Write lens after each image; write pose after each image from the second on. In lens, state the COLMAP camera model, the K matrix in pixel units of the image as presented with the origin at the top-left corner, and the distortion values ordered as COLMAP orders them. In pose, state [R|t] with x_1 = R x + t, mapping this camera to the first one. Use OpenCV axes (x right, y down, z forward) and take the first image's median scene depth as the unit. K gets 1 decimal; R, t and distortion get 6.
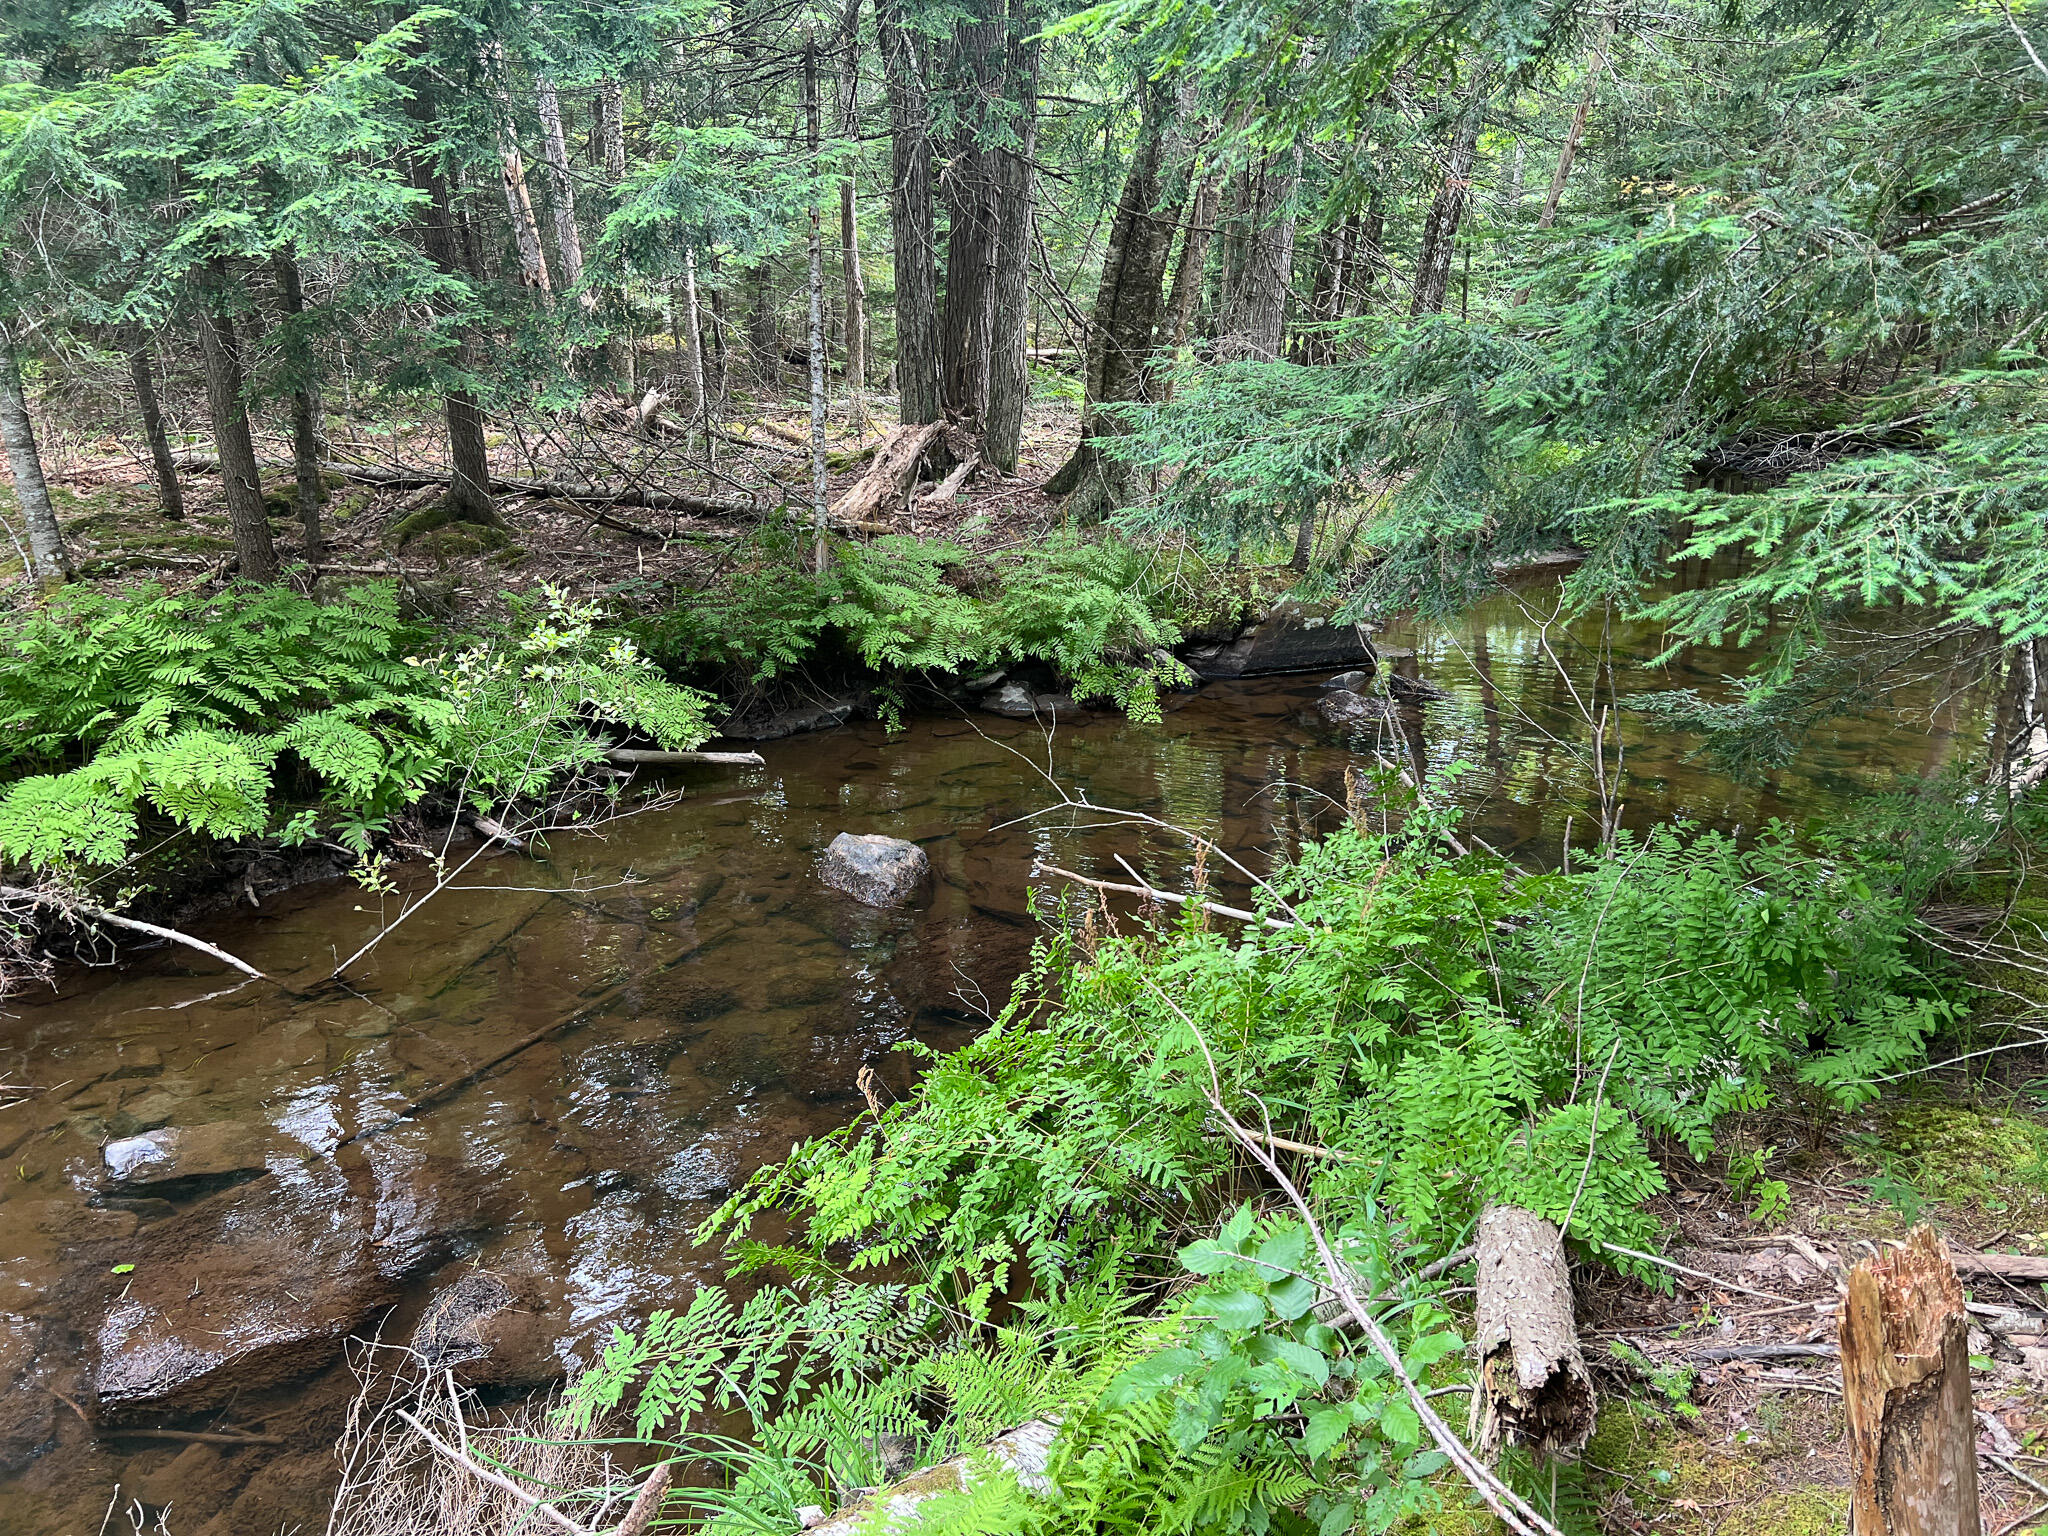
lens RADIAL K [[1559.8, 0, 1047.6], [0, 1559.8, 807.9], [0, 0, 1]] dist [0.049172, -0.025834]
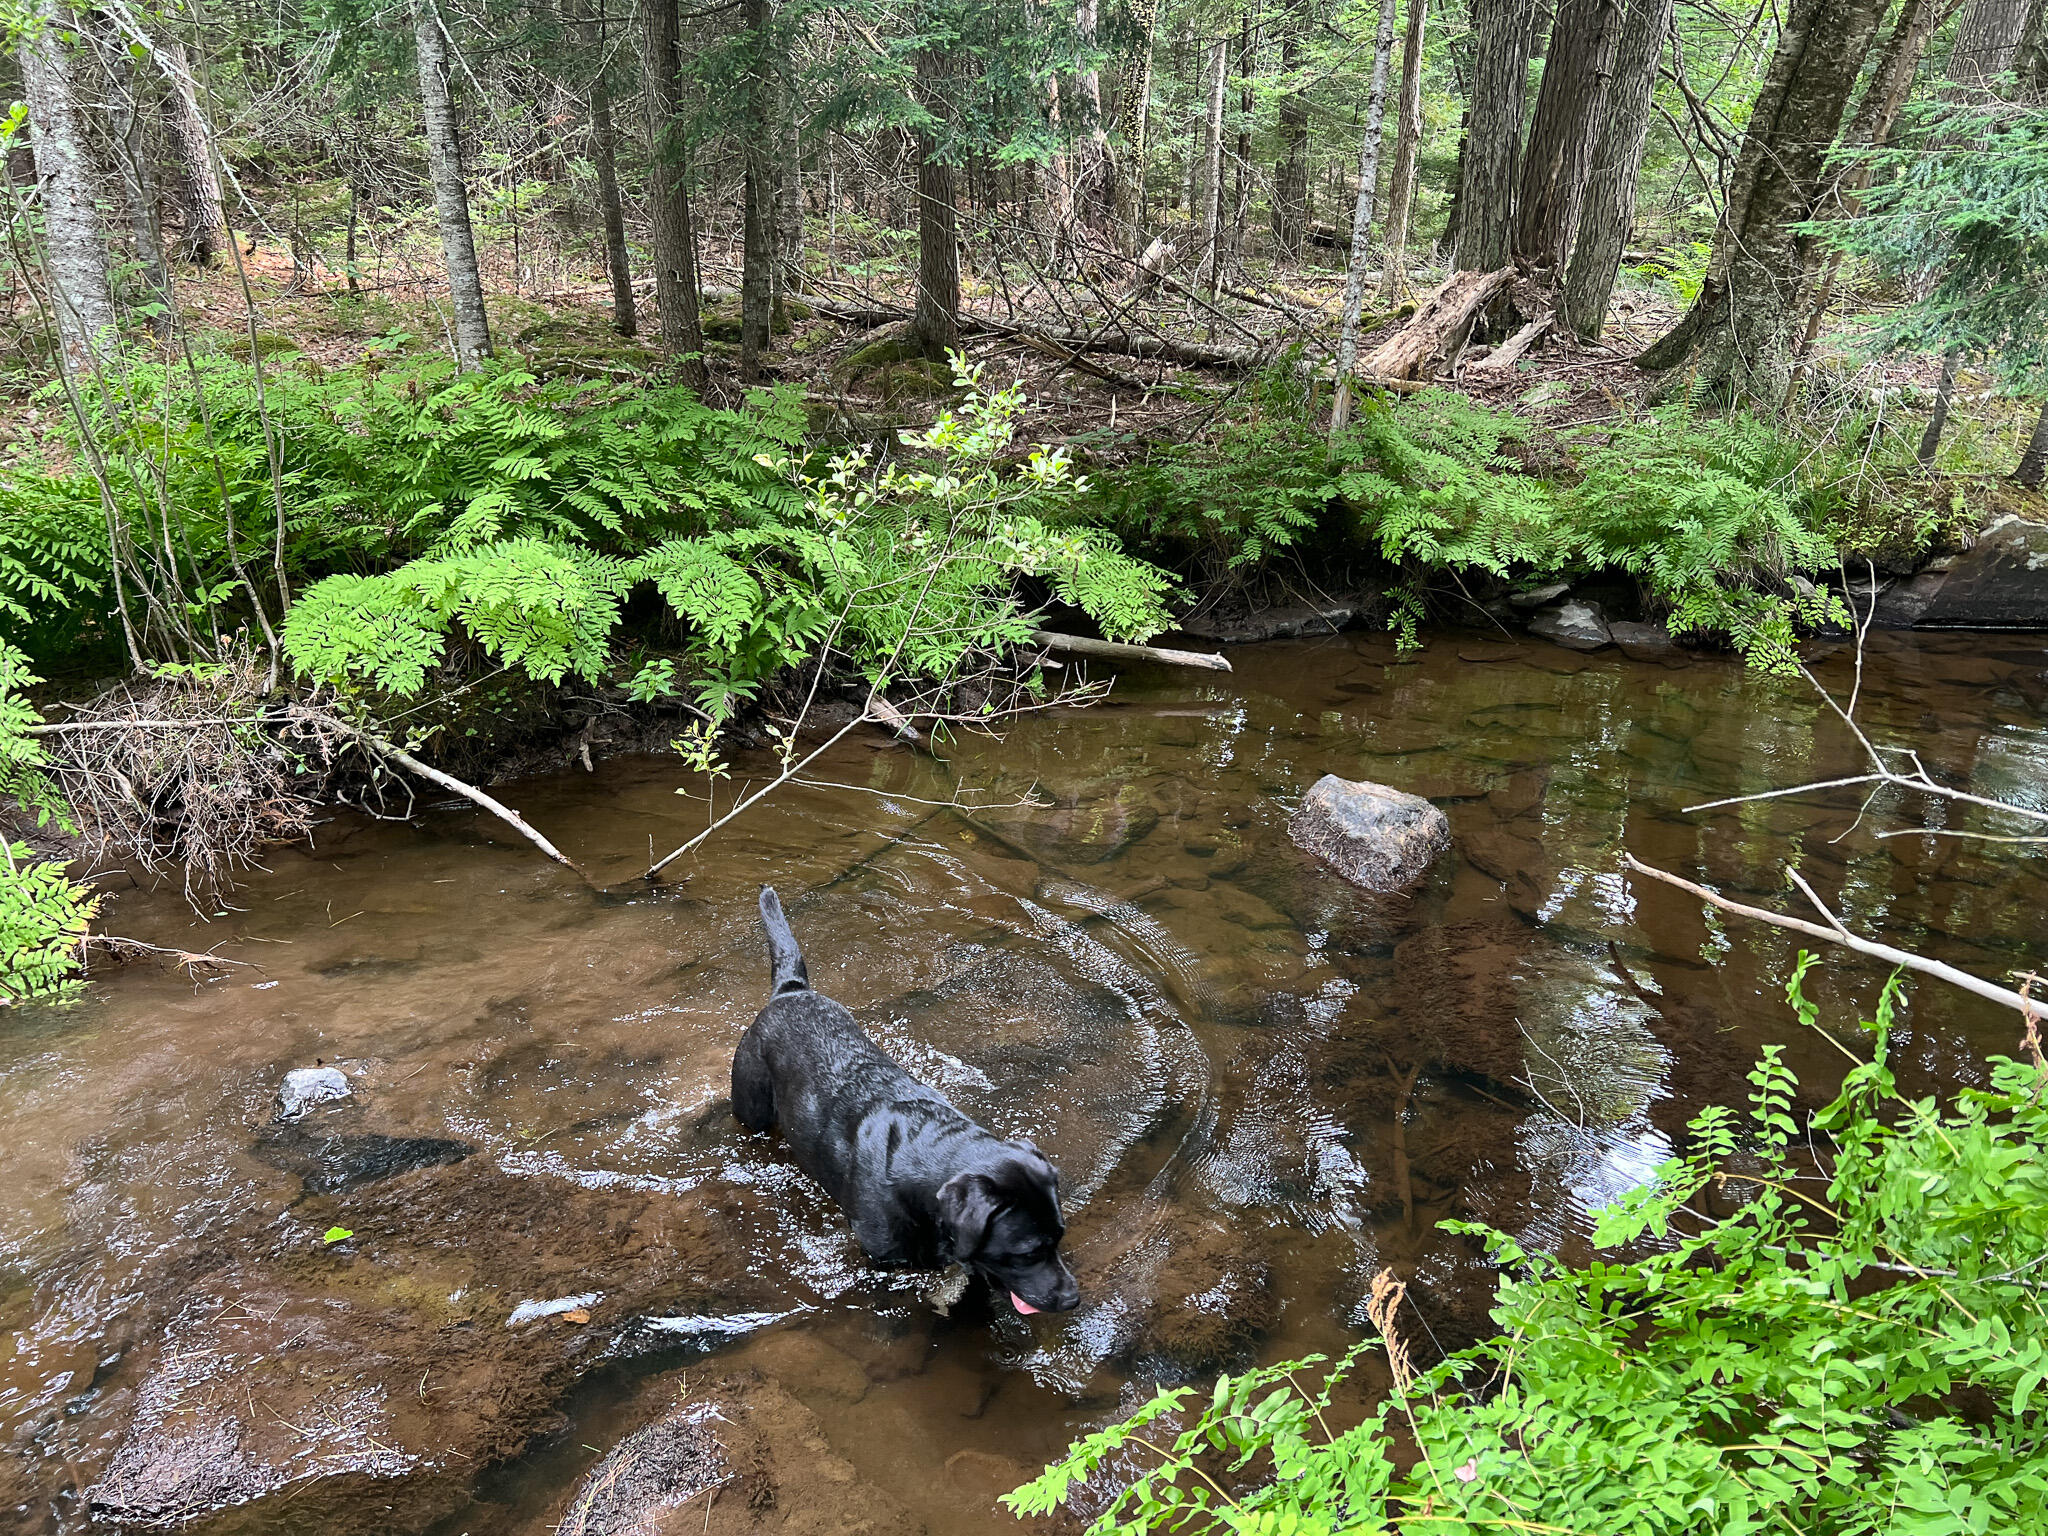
lens RADIAL K [[1559.8, 0, 1021.4], [0, 1559.8, 762.4], [0, 0, 1]] dist [0.049172, -0.025834]
pose [[0.946443, 0.126603, -0.297014, -0.046537], [-0.123144, 0.991923, 0.030406, 0.005425], [0.298464, 0.007798, 0.954389, 0.244164]]
